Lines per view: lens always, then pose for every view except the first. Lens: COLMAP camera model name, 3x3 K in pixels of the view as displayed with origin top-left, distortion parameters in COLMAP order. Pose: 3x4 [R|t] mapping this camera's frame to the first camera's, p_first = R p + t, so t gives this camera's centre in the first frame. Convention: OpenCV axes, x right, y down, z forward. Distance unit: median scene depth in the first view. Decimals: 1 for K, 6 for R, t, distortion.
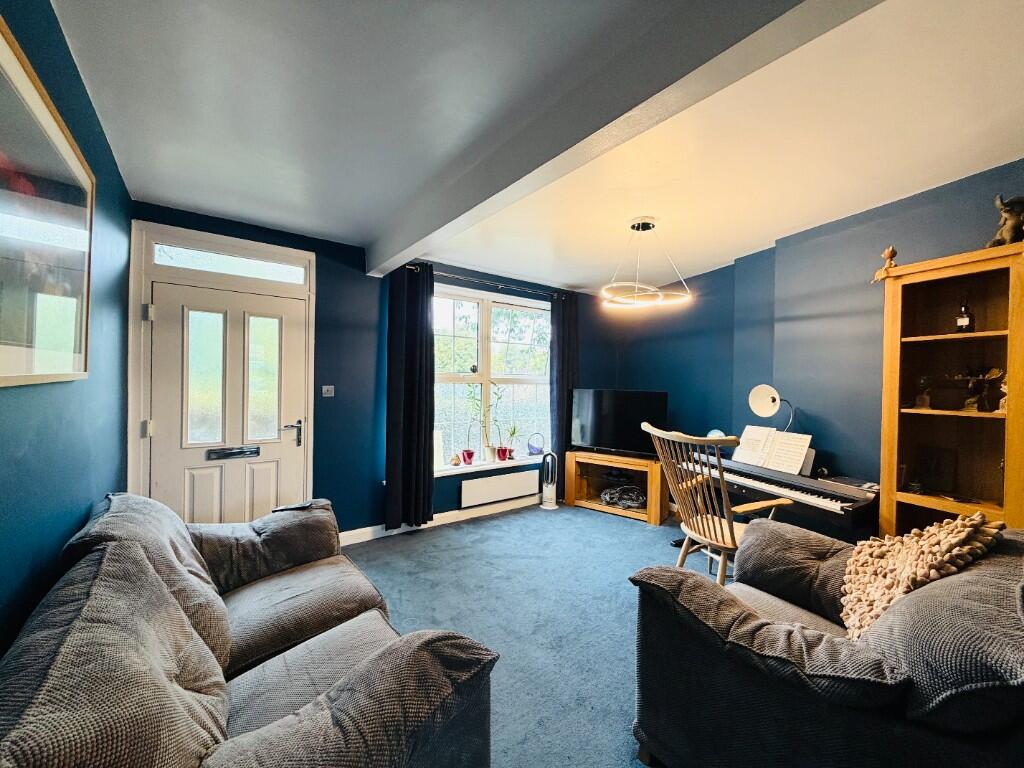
lens RADIAL K [[408.4, 0, 510.2], [0, 408.4, 387.6], [0, 0, 1]] dist [-0.001368, 0.000115]
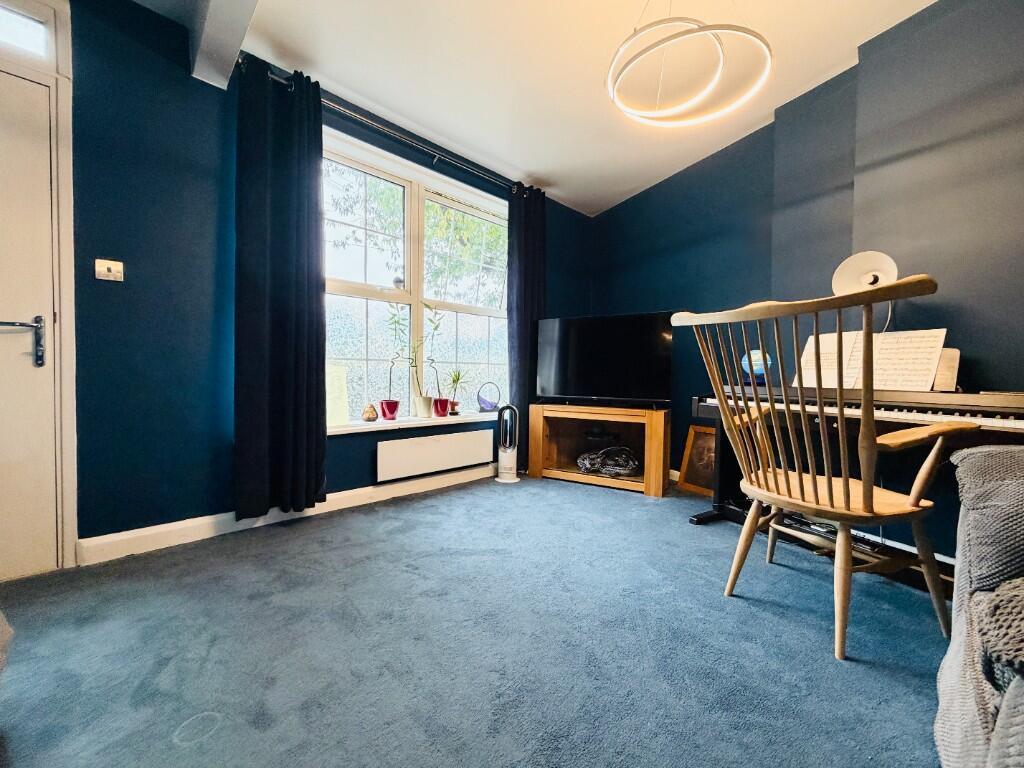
lens RADIAL K [[408.4, 0, 512.5], [0, 408.4, 387.3], [0, 0, 1]] dist [-0.001368, 0.000115]
pose [[0.991763, -0.004956, 0.127988, 0.014049], [0.002375, 0.999791, 0.020309, 0.128541], [-0.128062, -0.019838, 0.991568, 0.323002]]
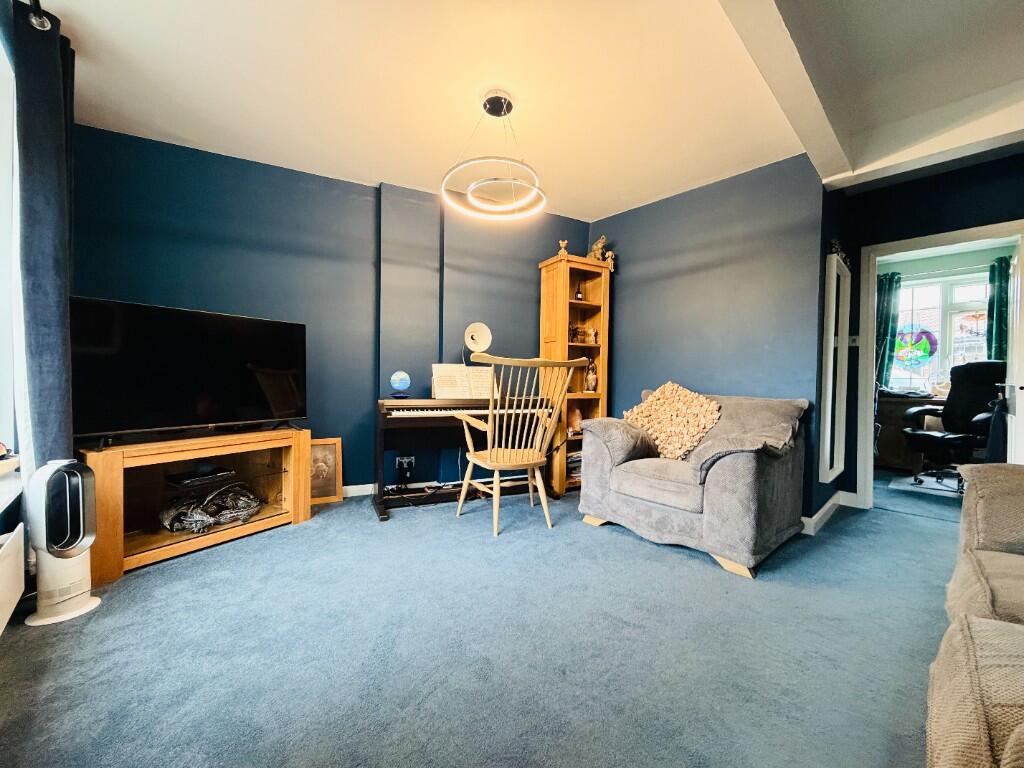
lens RADIAL K [[408.4, 0, 508.2], [0, 408.4, 386.4], [0, 0, 1]] dist [-0.001368, 0.000115]
pose [[-0.110268, -0.039625, 0.993112, -0.345454], [-0.004207, 0.999215, 0.039402, 0.086207], [-0.993893, 0.000166, -0.110348, 0.742080]]
